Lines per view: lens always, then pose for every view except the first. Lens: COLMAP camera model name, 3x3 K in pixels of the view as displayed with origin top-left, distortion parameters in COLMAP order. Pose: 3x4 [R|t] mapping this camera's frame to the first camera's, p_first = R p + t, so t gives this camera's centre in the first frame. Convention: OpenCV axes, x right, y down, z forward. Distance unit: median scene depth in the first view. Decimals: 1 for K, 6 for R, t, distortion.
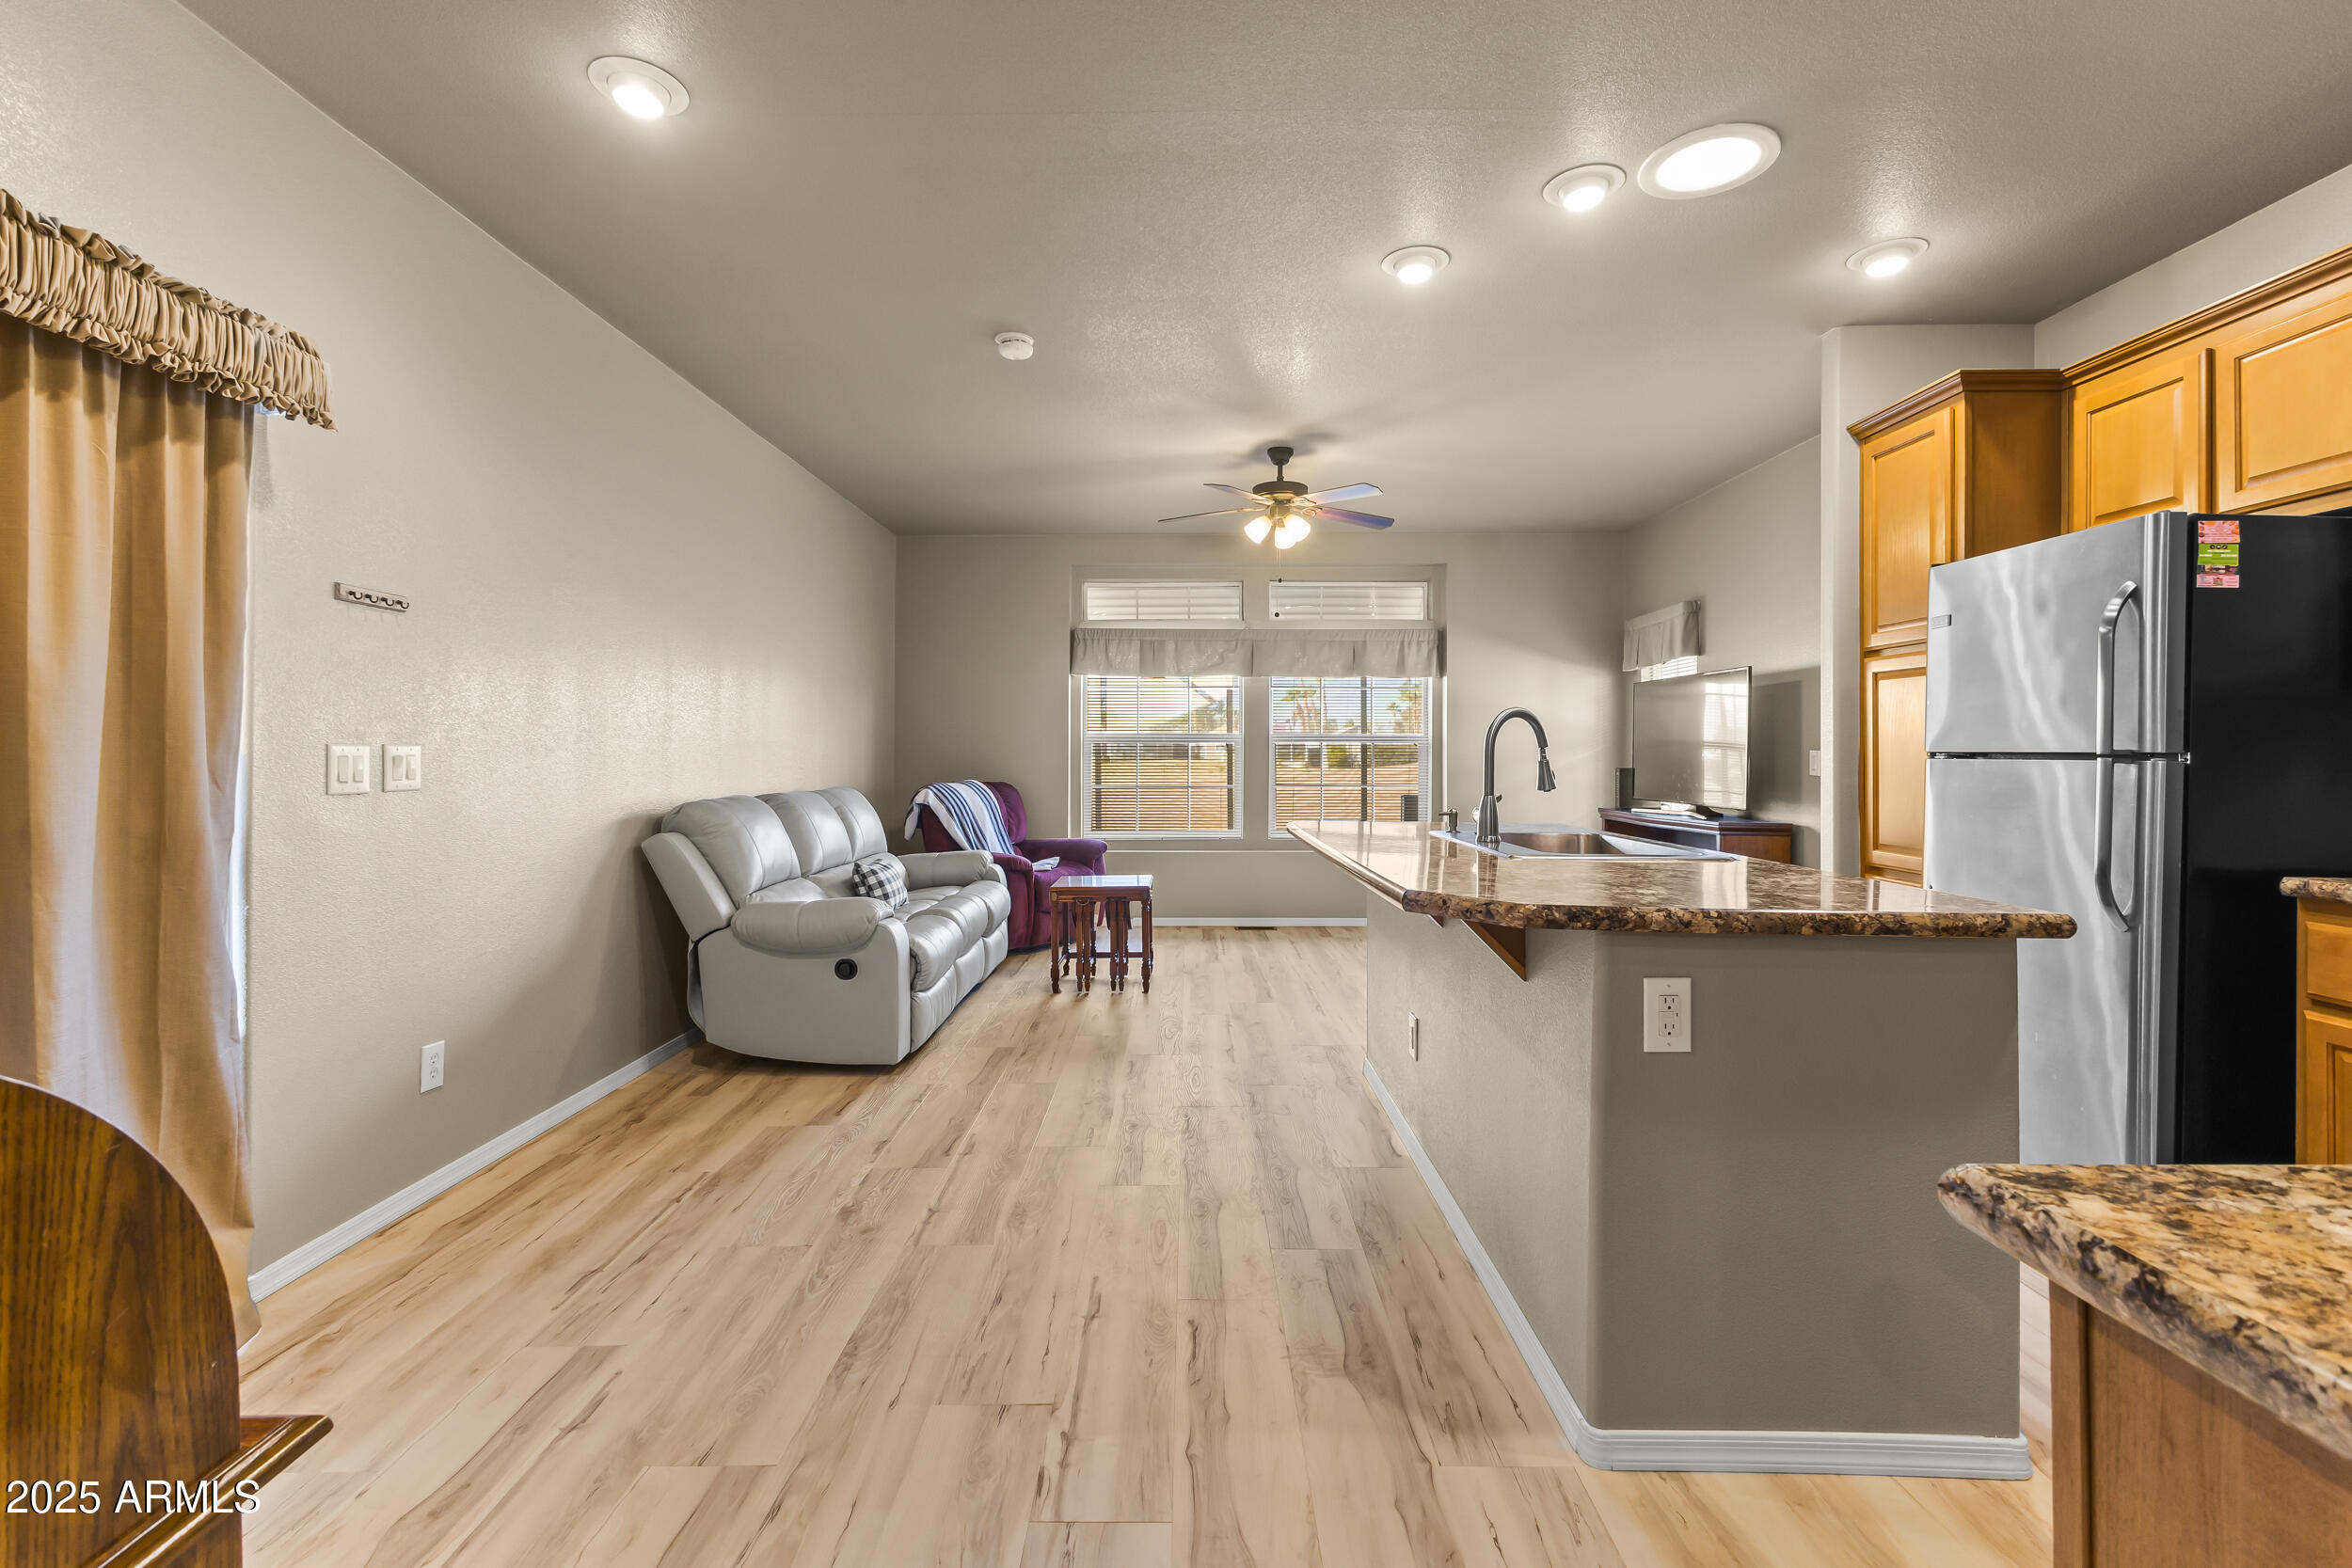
lens RADIAL K [[1027.0, 0, 1183.4], [0, 1027.0, 747.6], [0, 0, 1]] dist [0.000483, 0.000100]
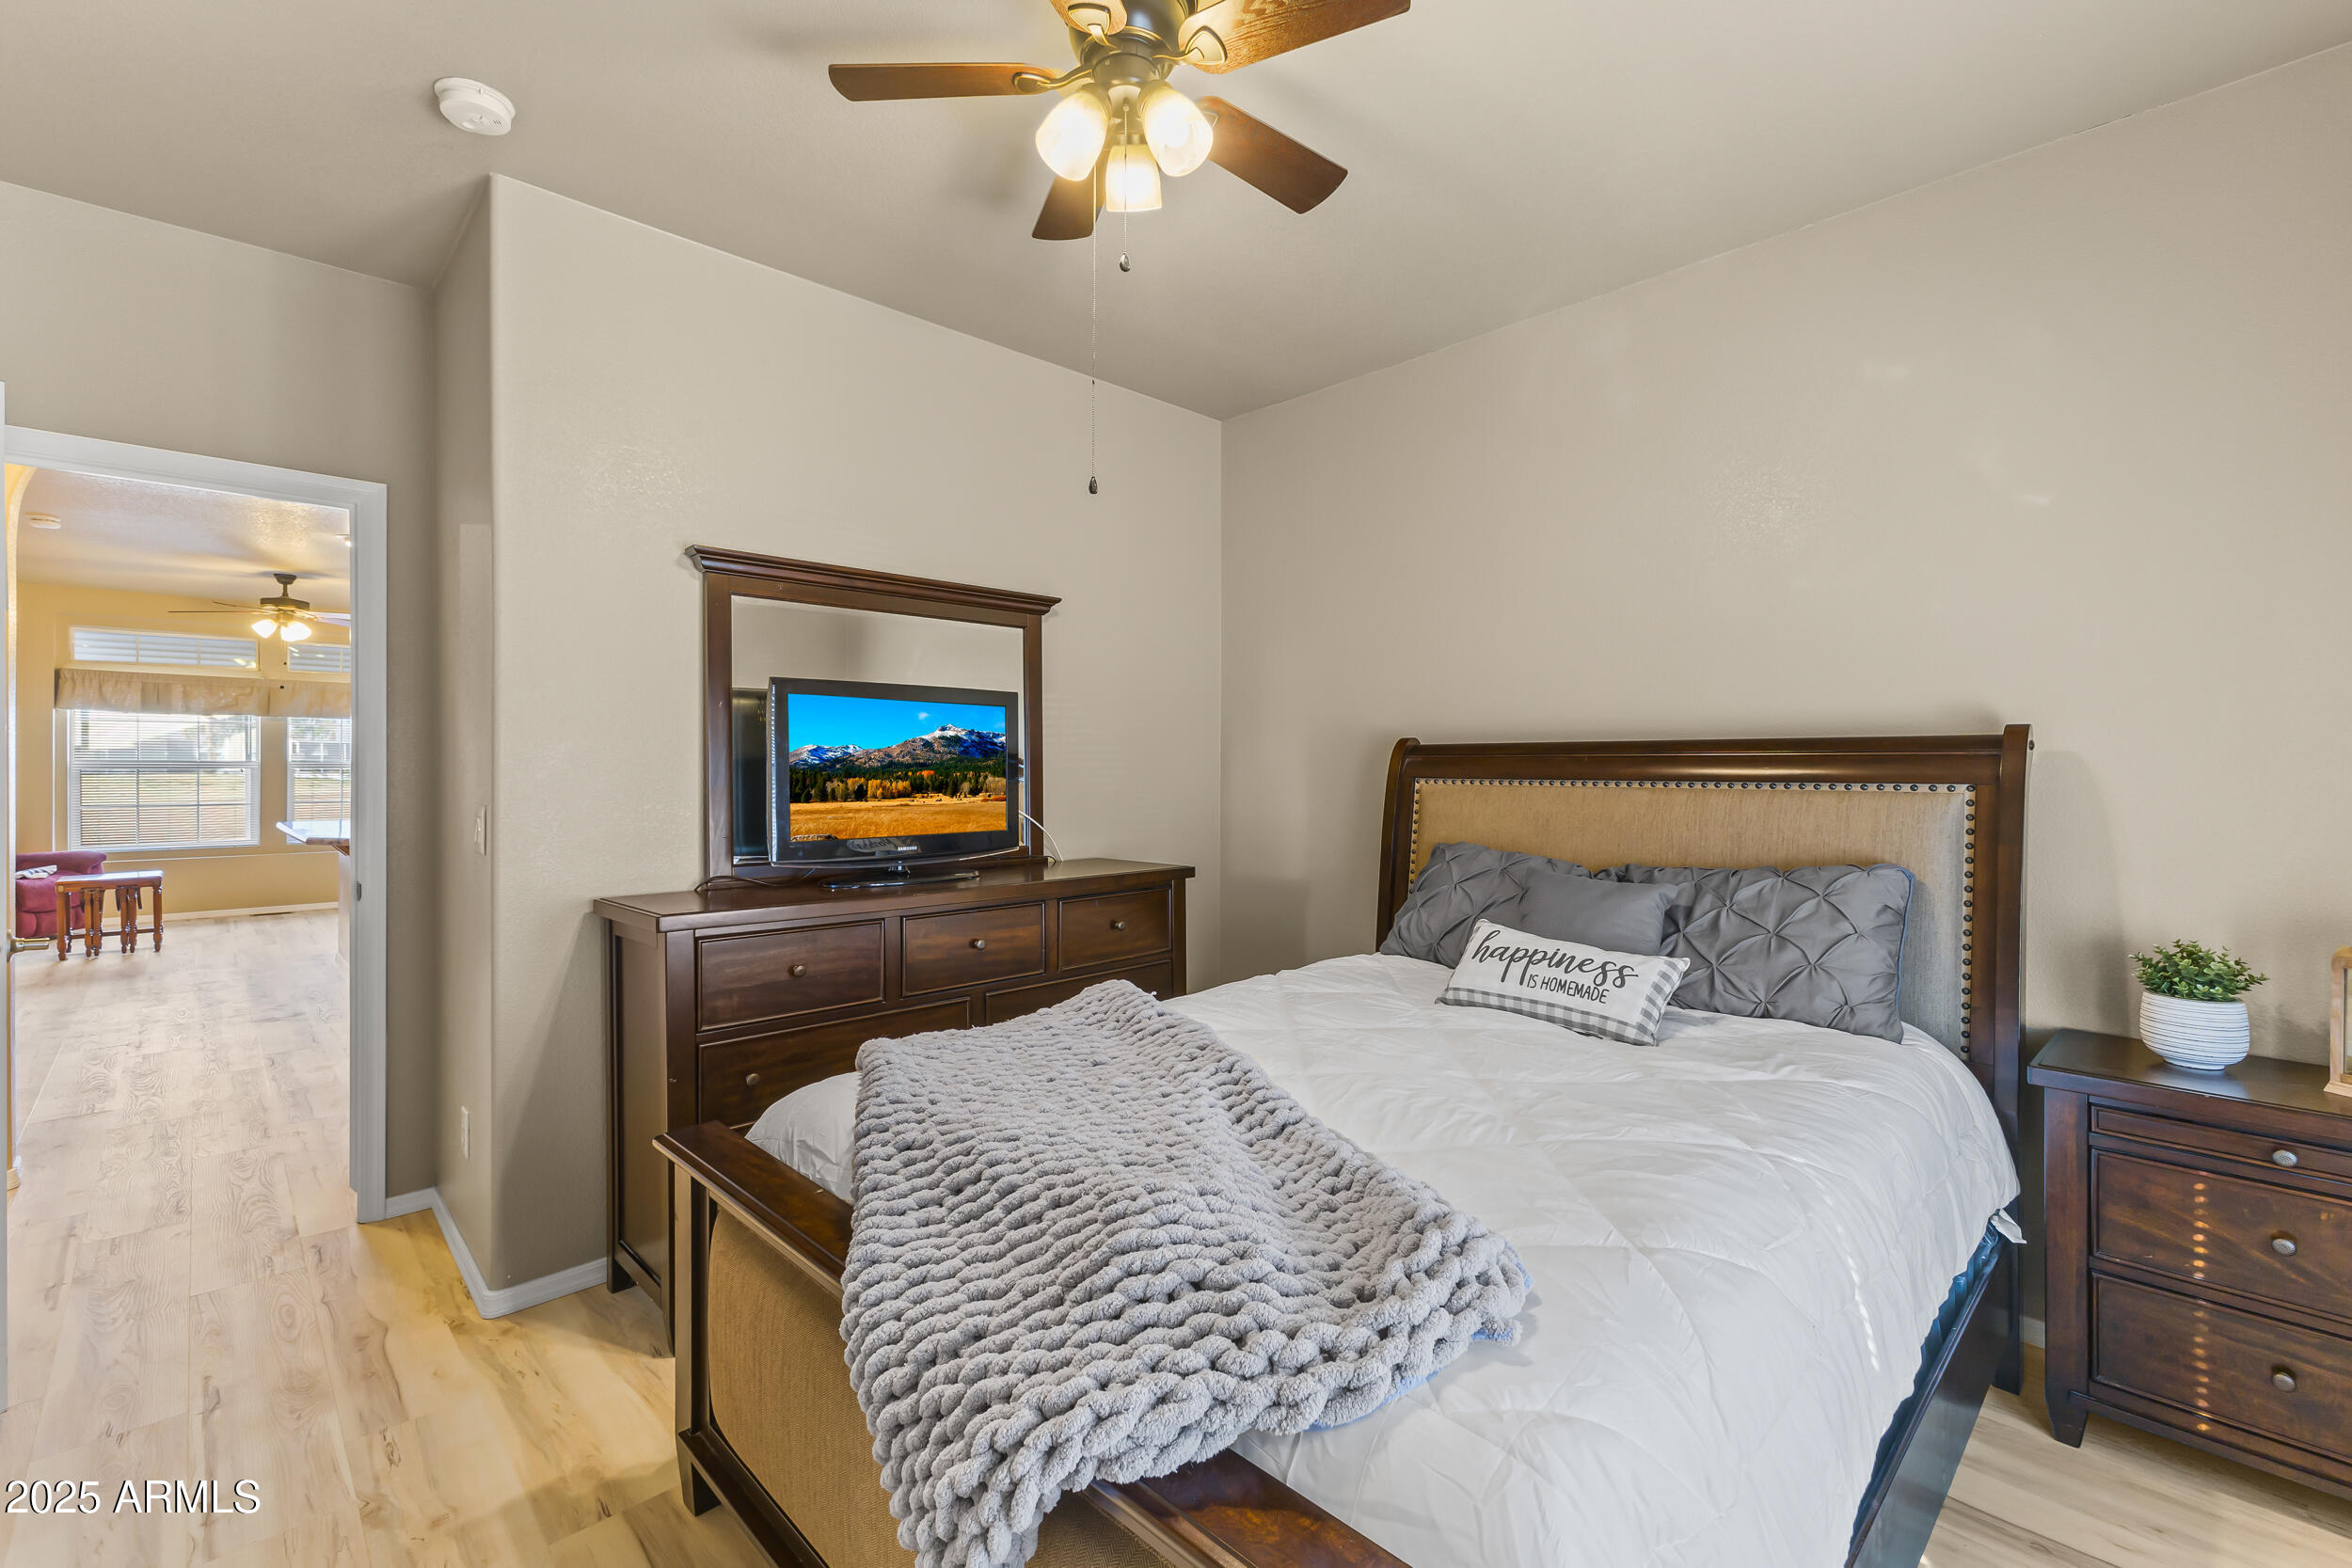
lens RADIAL K [[1016.8, 0, 1177.0], [0, 1016.8, 762.5], [0, 0, 1]] dist [0.001089, -0.000495]
pose [[0.712977, -0.001441, 0.701186, -0.031996], [-0.001895, 0.999990, 0.003981, -0.044131], [-0.701185, -0.004167, 0.712967, -1.615133]]
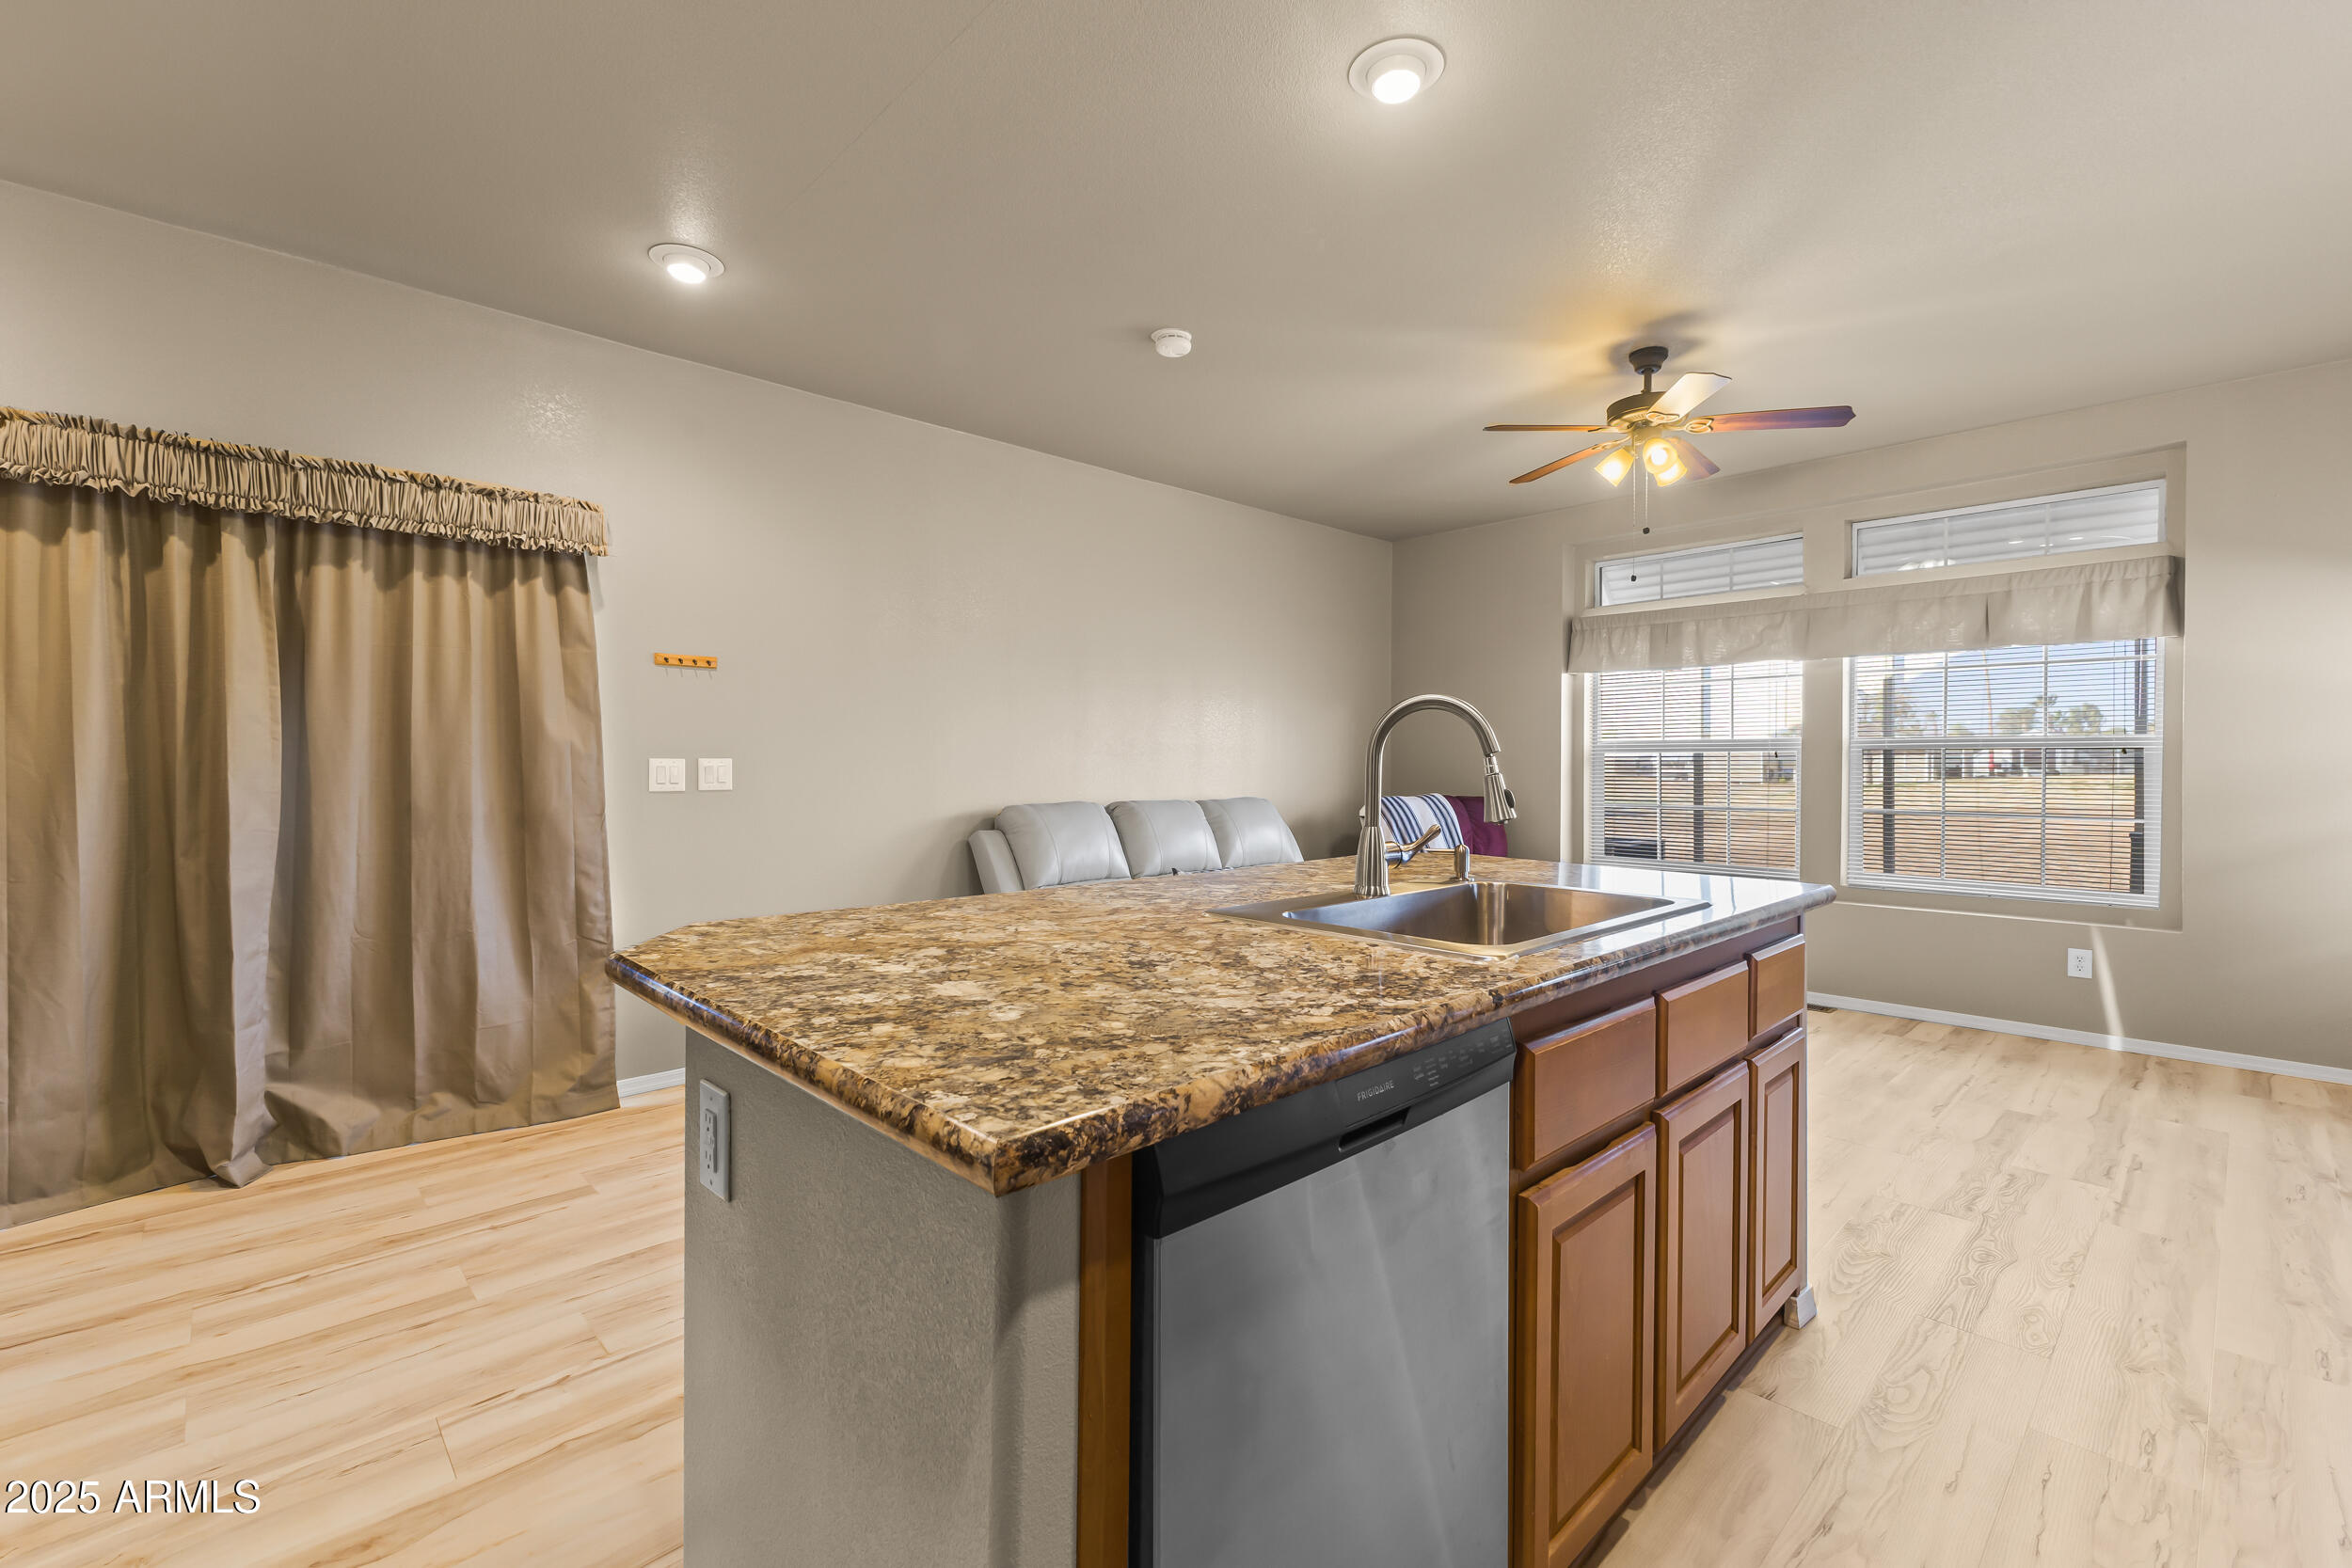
lens RADIAL K [[1009.0, 0, 1173.6], [0, 1009.0, 776.6], [0, 0, 1]] dist [0.006425, 0.000199]
pose [[0.690310, 0.009466, -0.723451, 0.644103], [0.003697, 0.999855, 0.016610, 0.000854], [0.723504, -0.014141, 0.690175, 0.414999]]
